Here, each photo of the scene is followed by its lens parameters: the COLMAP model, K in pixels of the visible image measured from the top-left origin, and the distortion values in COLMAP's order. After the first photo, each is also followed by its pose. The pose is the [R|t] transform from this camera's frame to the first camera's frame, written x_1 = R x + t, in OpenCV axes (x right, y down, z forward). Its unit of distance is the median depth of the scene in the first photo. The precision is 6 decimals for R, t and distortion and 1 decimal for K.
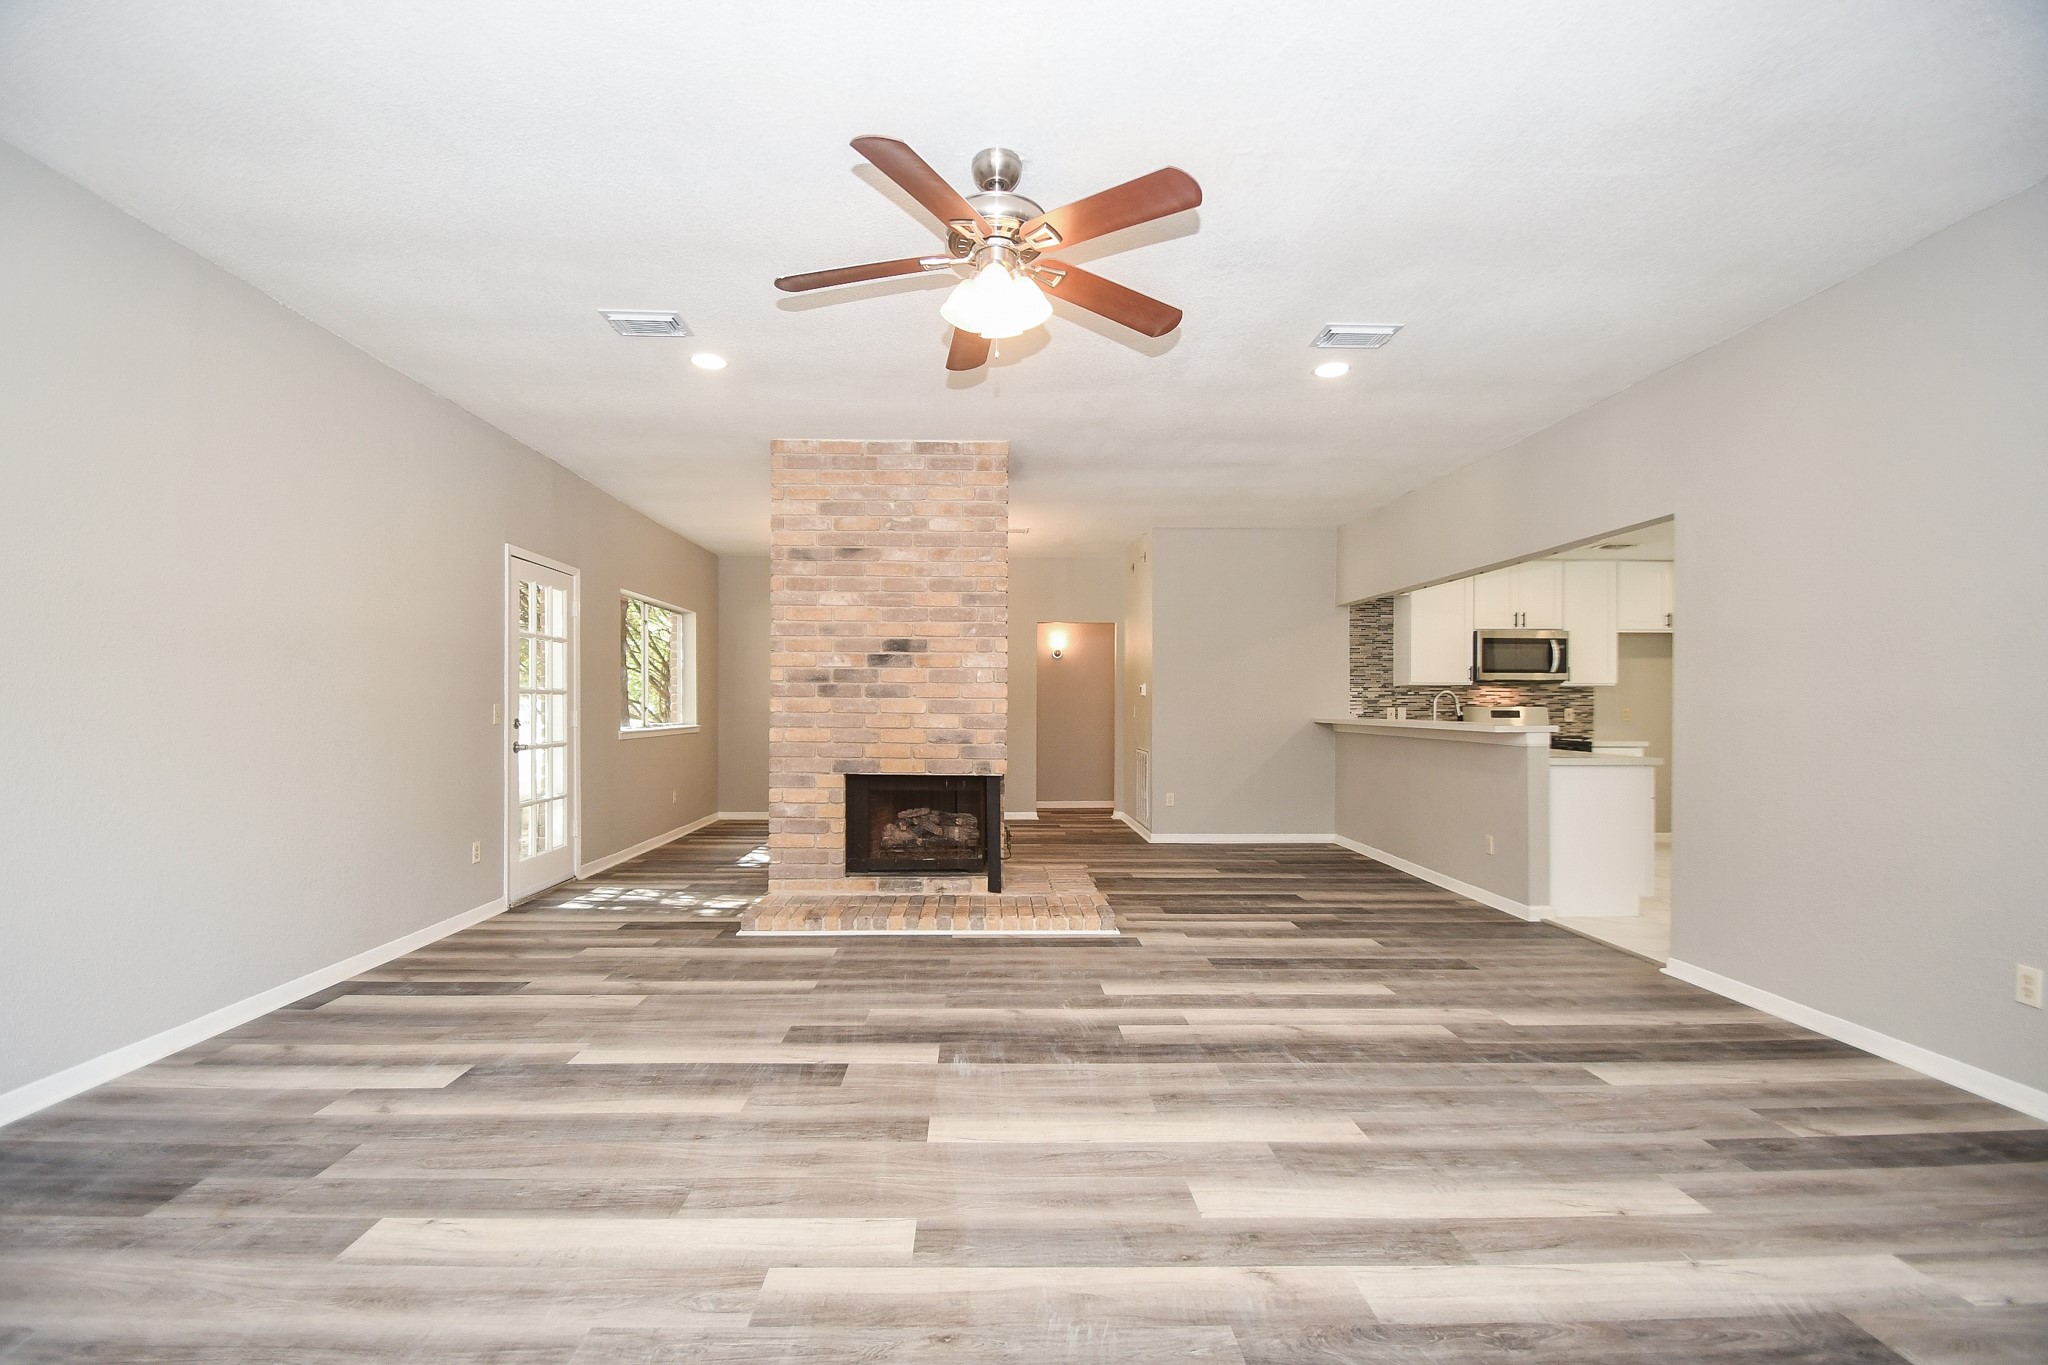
lens RADIAL K [[899.2, 0, 999.6], [0, 899.2, 704.7], [0, 0, 1]] dist [0.017176, -0.016527]
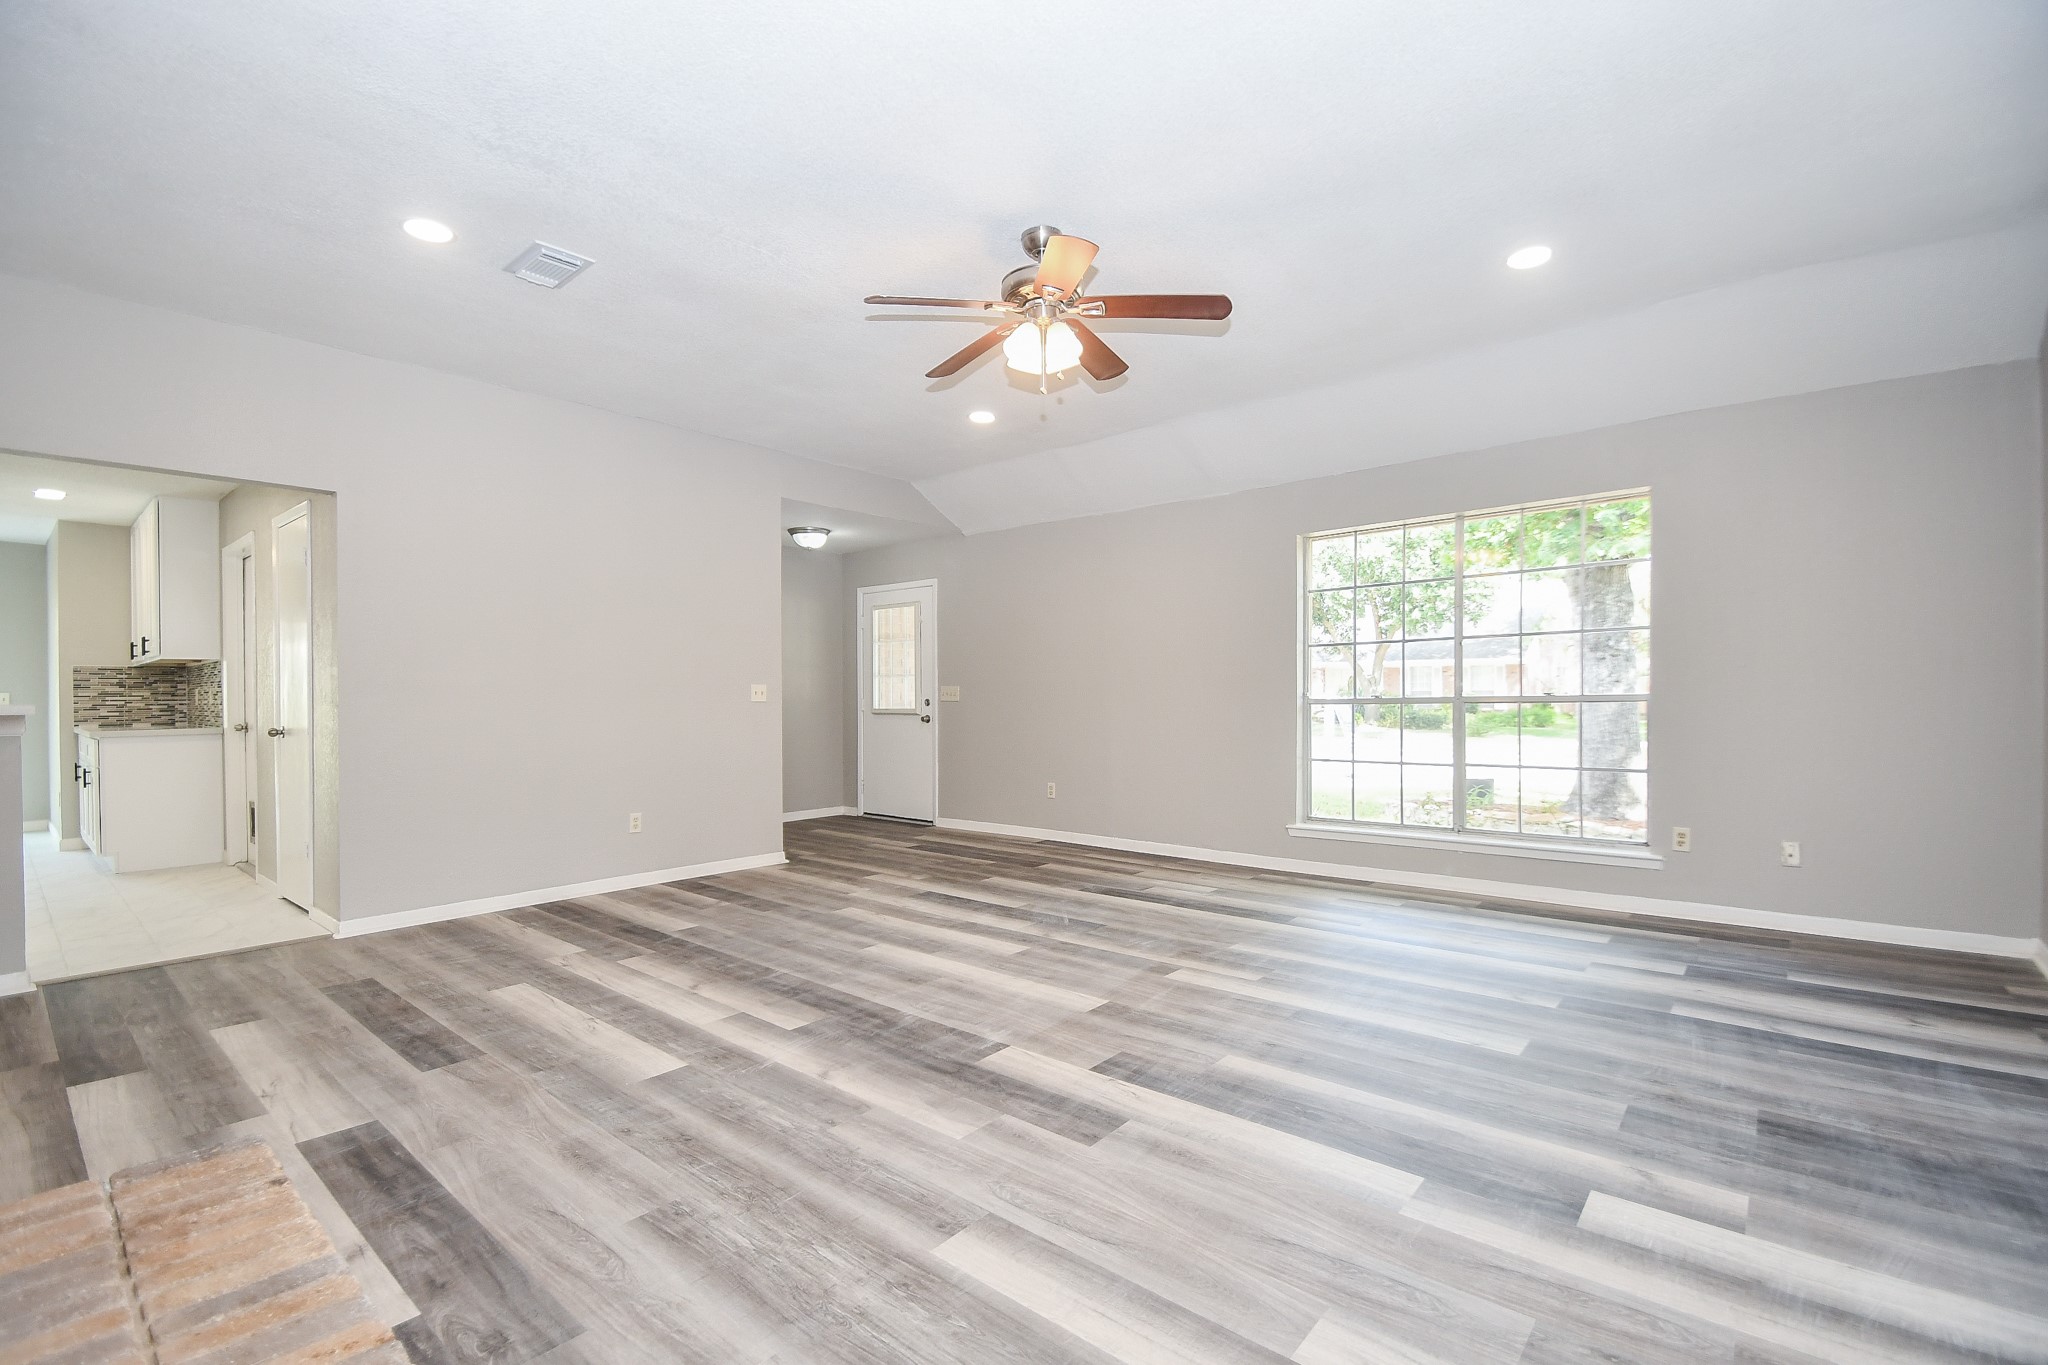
lens RADIAL K [[899.2, 0, 999.6], [0, 899.2, 704.7], [0, 0, 1]] dist [0.017176, -0.016527]
pose [[-0.737997, -0.004484, 0.674789, -0.397310], [0.002518, 0.999953, 0.009398, 0.017851], [-0.674799, 0.008635, -0.737951, 0.972292]]
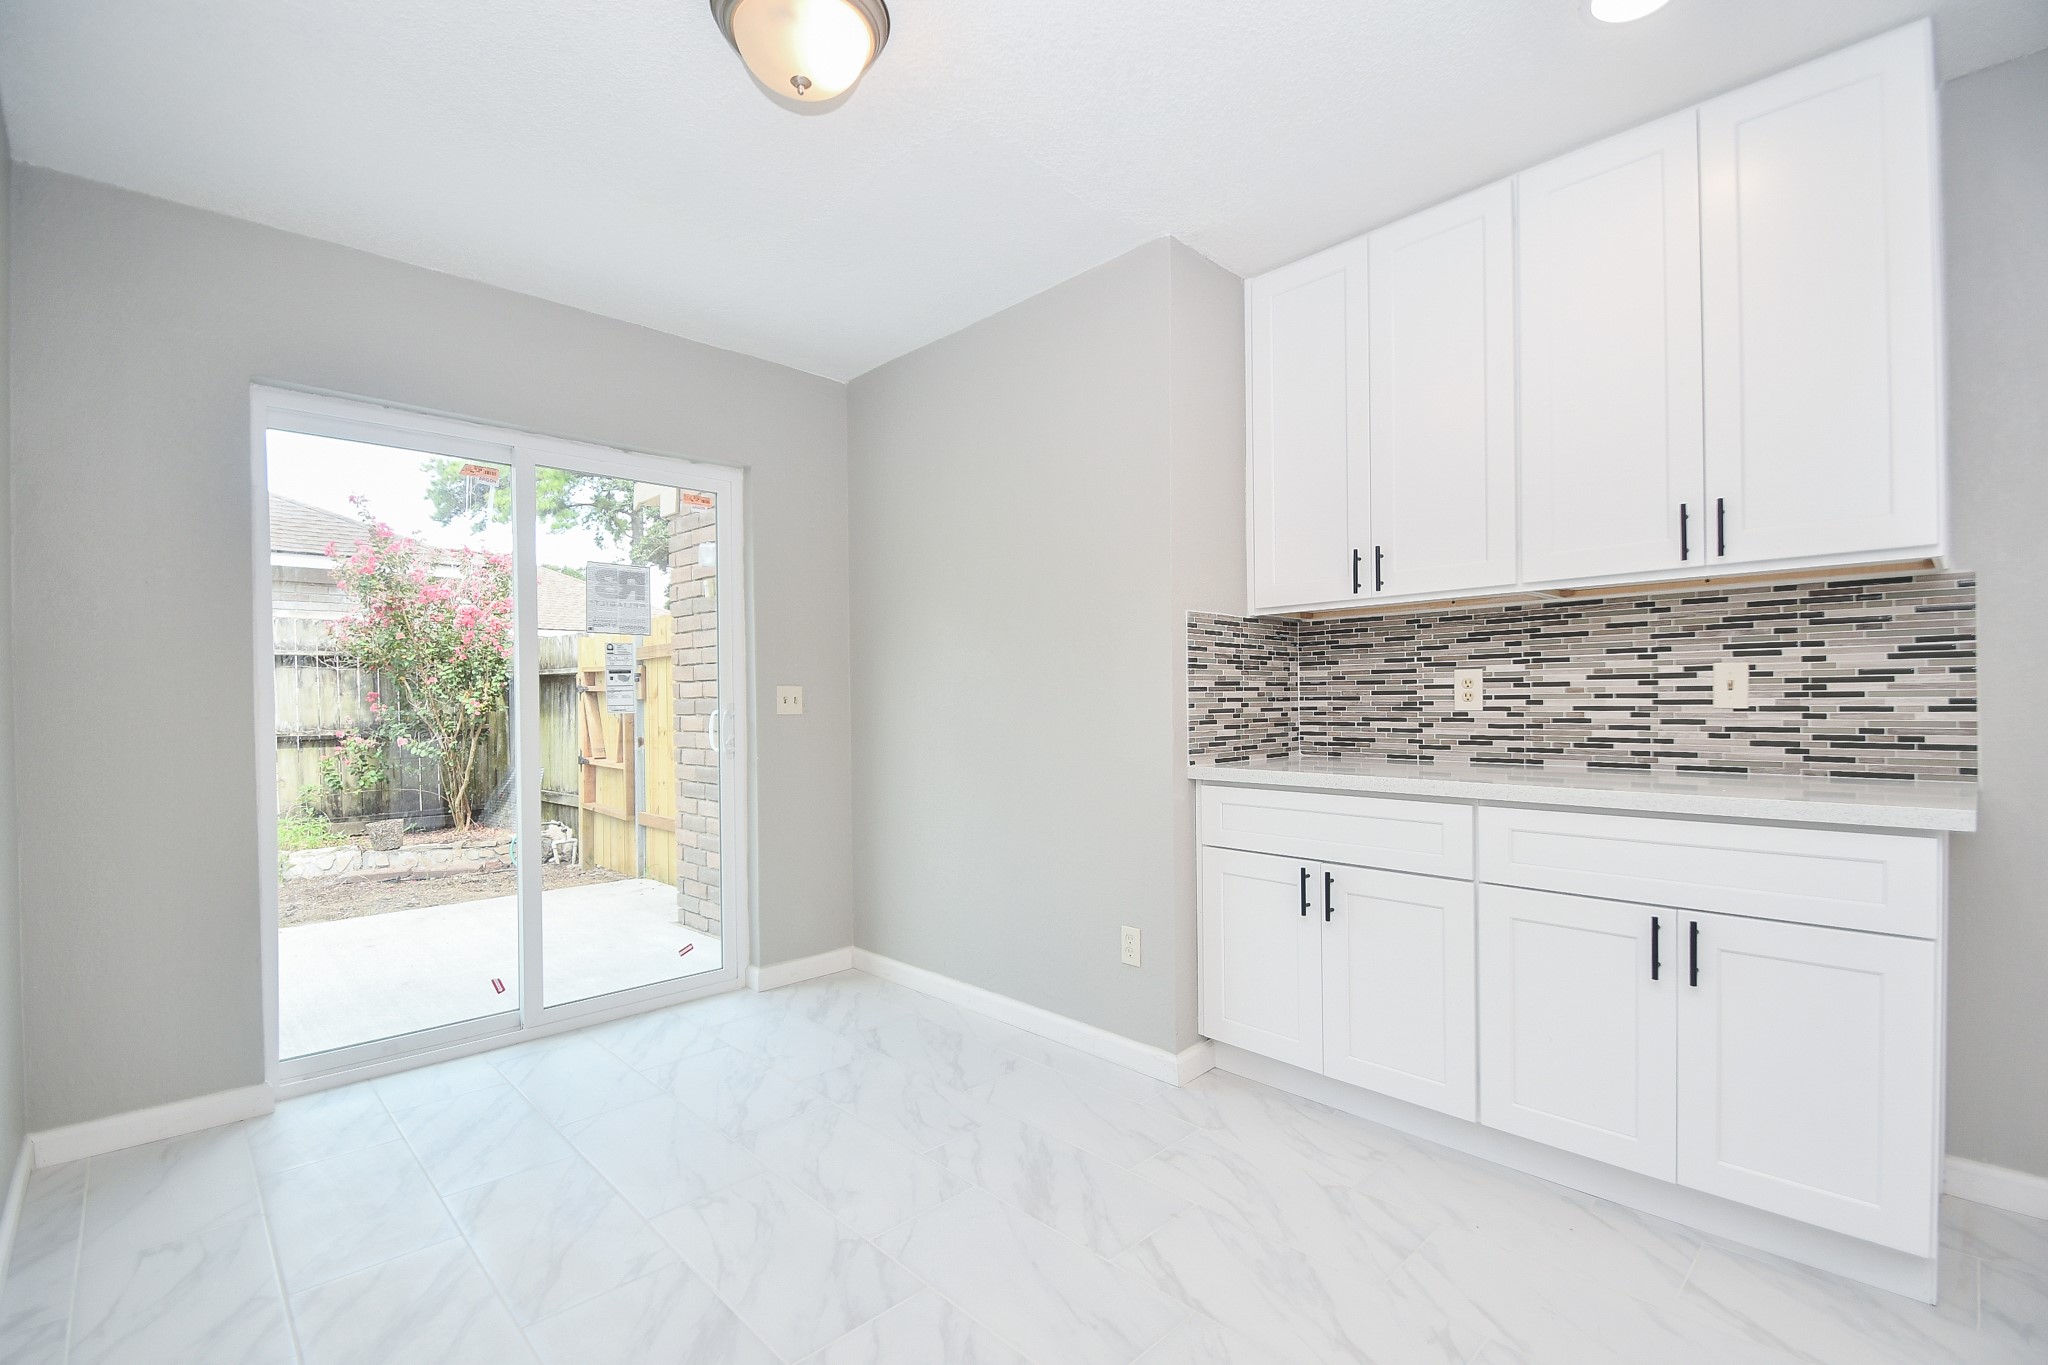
lens RADIAL K [[914.9, 0, 996.9], [0, 914.9, 703.8], [0, 0, 1]] dist [0.017139, -0.016646]
pose [[-0.666658, 0.001937, 0.745362, 1.113357], [0.004270, 0.999990, 0.001221, 0.022049], [-0.745352, 0.003997, -0.666659, 1.336666]]
